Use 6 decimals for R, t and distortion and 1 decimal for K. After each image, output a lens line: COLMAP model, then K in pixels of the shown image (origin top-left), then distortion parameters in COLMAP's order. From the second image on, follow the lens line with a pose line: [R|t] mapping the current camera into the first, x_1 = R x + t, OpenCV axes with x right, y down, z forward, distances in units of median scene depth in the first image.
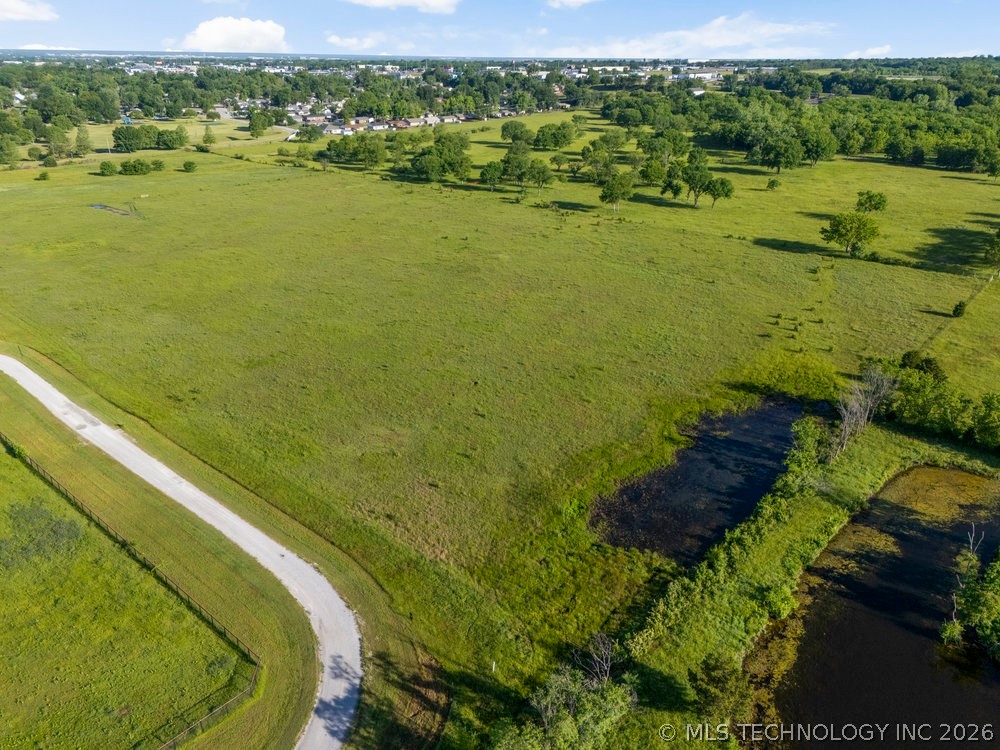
lens RADIAL K [[733.6, 0, 501.8], [0, 733.6, 376.1], [0, 0, 1]] dist [0.075430, -0.065468]
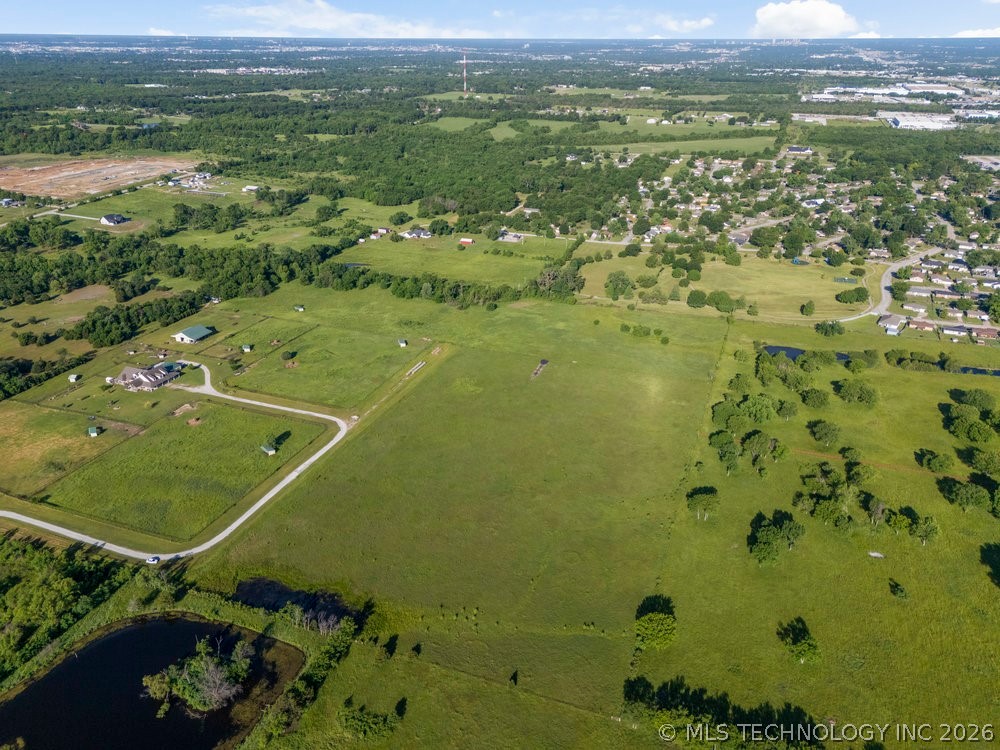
lens RADIAL K [[733.6, 0, 501.8], [0, 733.6, 376.1], [0, 0, 1]] dist [0.075430, -0.065468]
pose [[0.347231, 0.386731, -0.854324, 2.681272], [-0.375234, 0.892197, 0.251365, -1.657840], [0.859436, 0.233289, 0.454913, 0.237329]]
